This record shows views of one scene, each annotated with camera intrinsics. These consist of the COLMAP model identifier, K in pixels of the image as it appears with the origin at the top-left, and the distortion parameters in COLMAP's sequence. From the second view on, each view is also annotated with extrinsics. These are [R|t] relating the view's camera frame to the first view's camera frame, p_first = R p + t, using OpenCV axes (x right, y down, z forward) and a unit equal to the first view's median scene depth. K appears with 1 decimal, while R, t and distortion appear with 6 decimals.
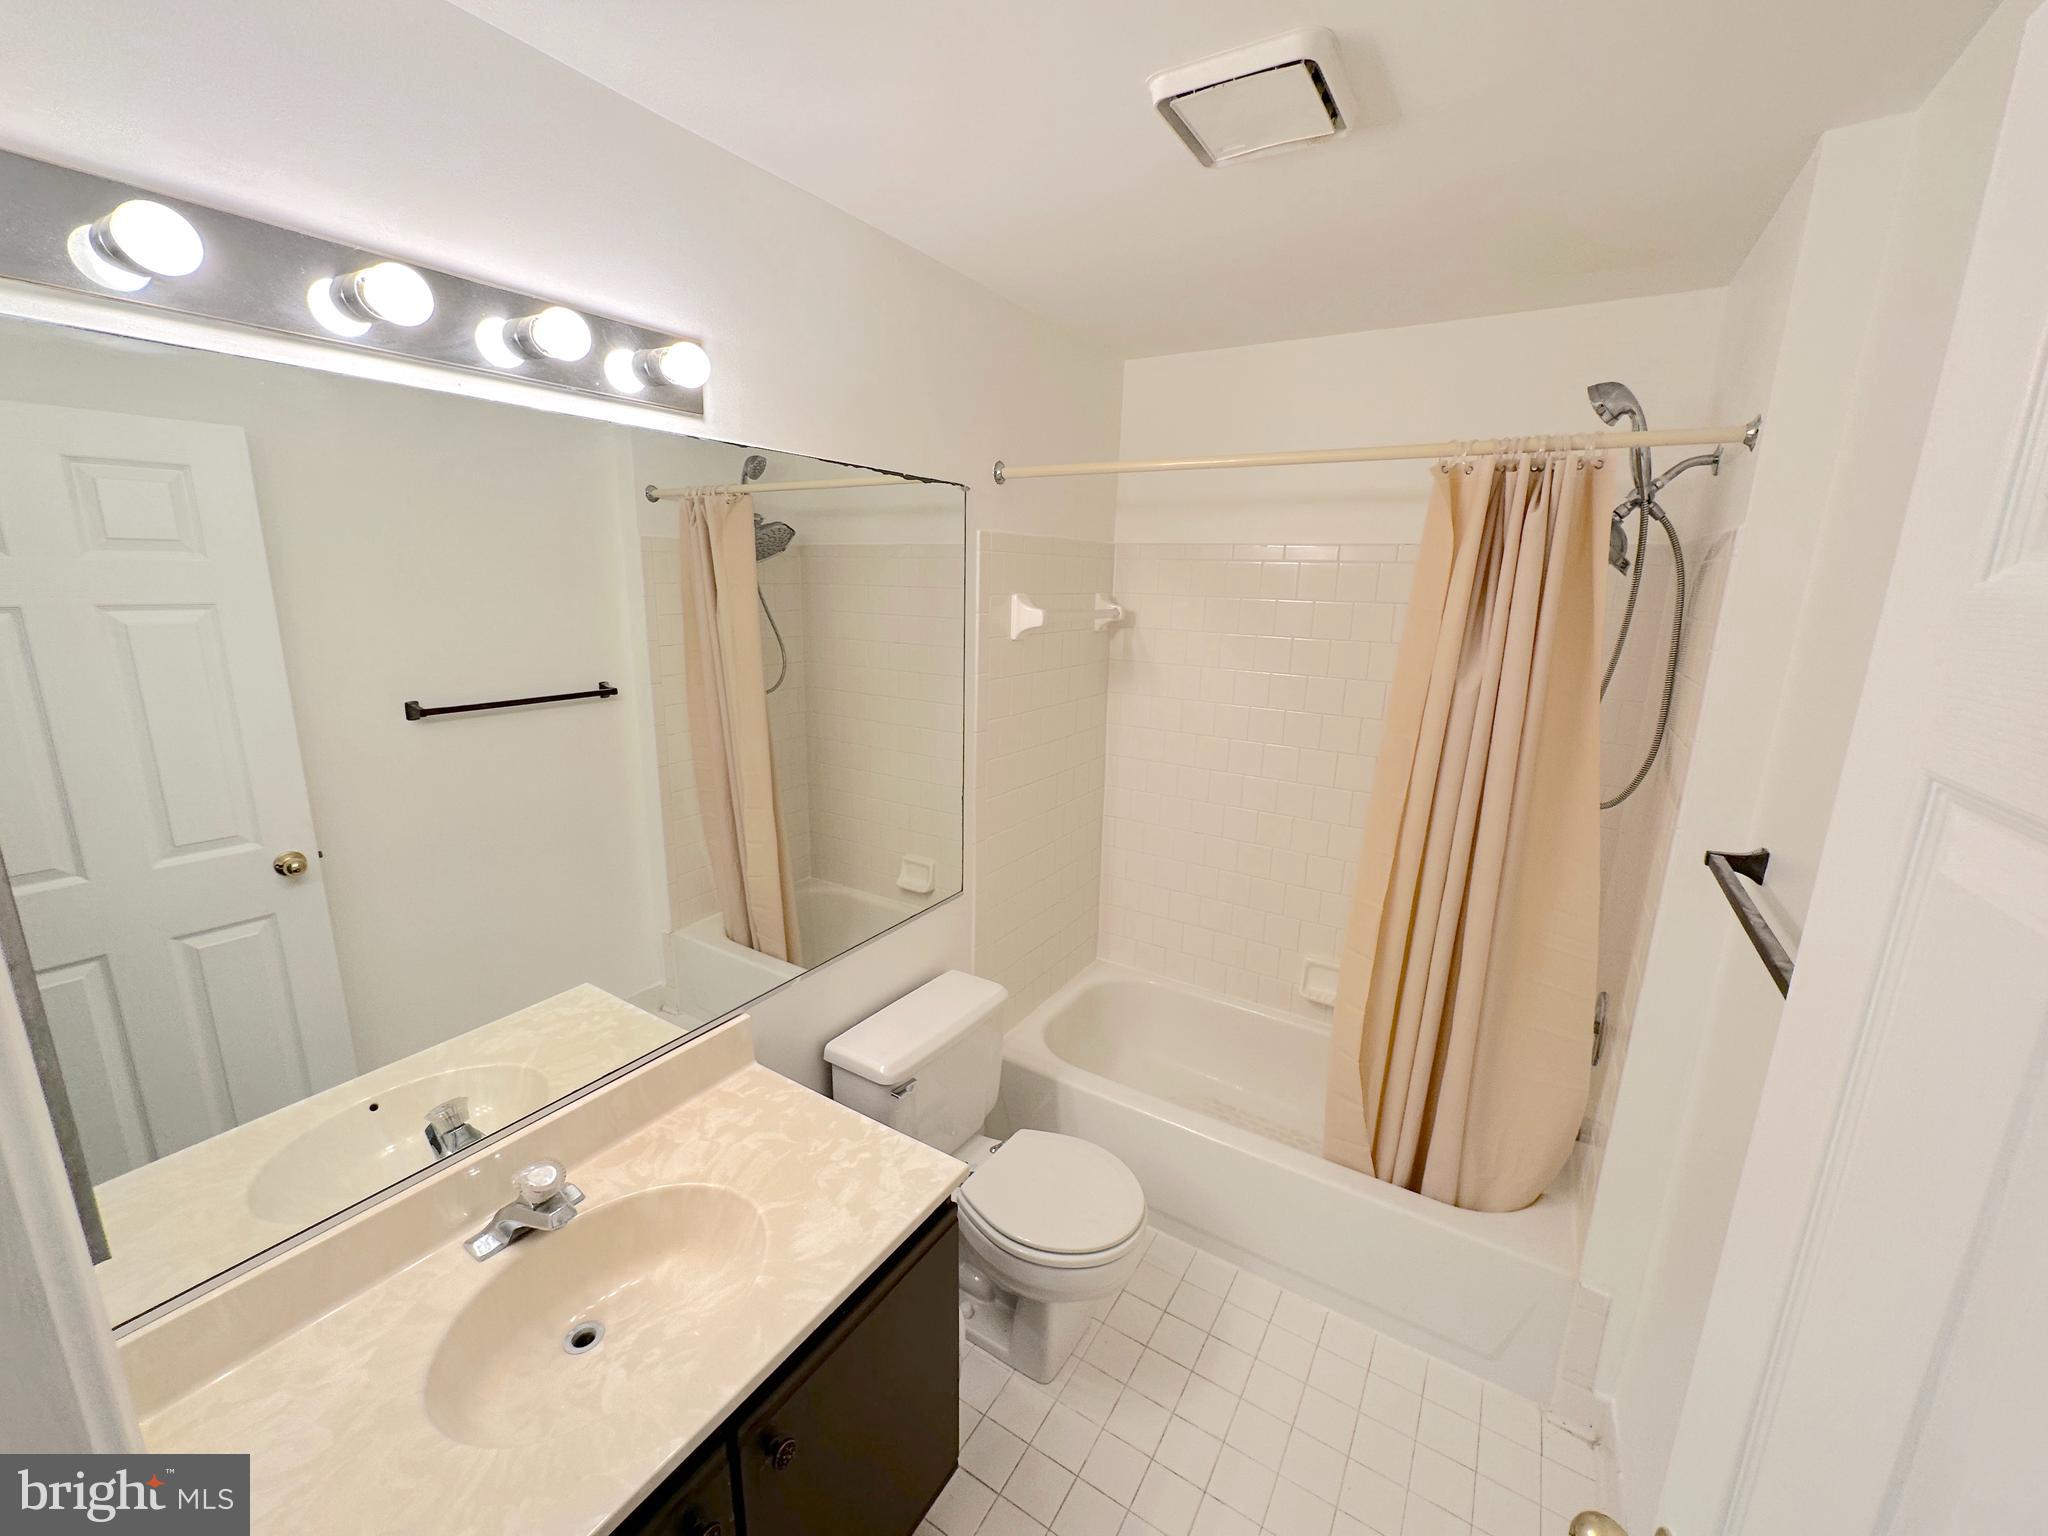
lens RADIAL K [[825.8, 0, 1025.9], [0, 825.8, 766.4], [0, 0, 1]] dist [-0.003035, -0.000336]
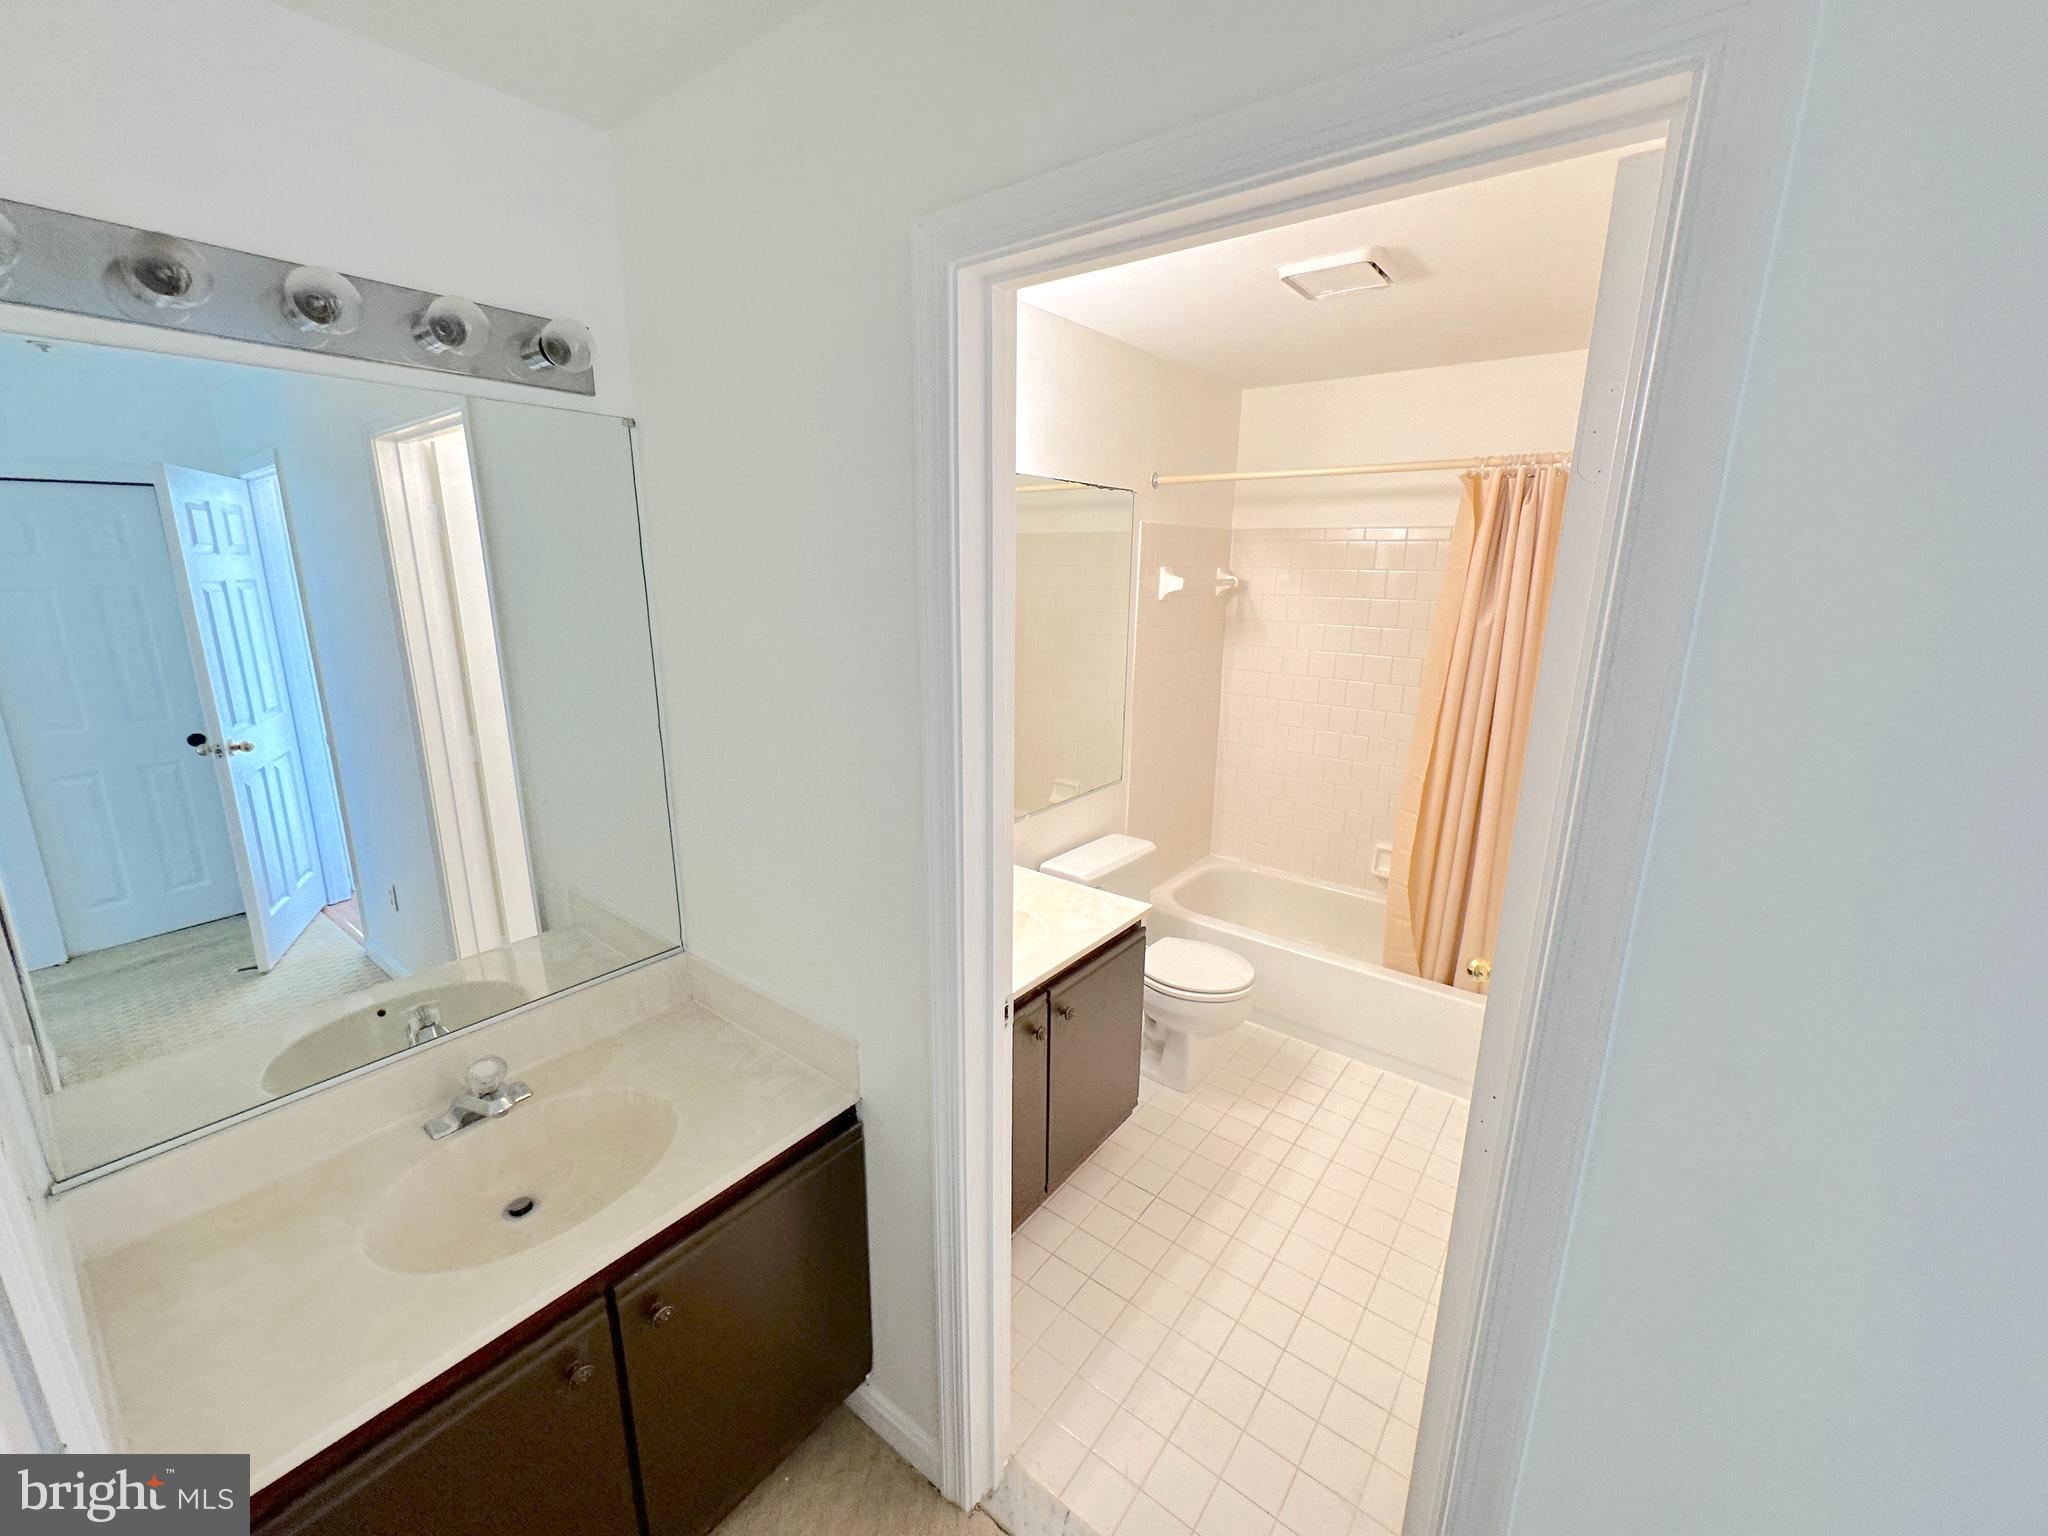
lens RADIAL K [[825.8, 0, 1021.5], [0, 825.8, 768.5], [0, 0, 1]] dist [-0.003035, -0.000336]
pose [[0.994384, 0.013598, -0.104959, -0.105443], [-0.012222, 0.999831, 0.013743, 0.123099], [0.105128, -0.012383, 0.994382, -0.445343]]
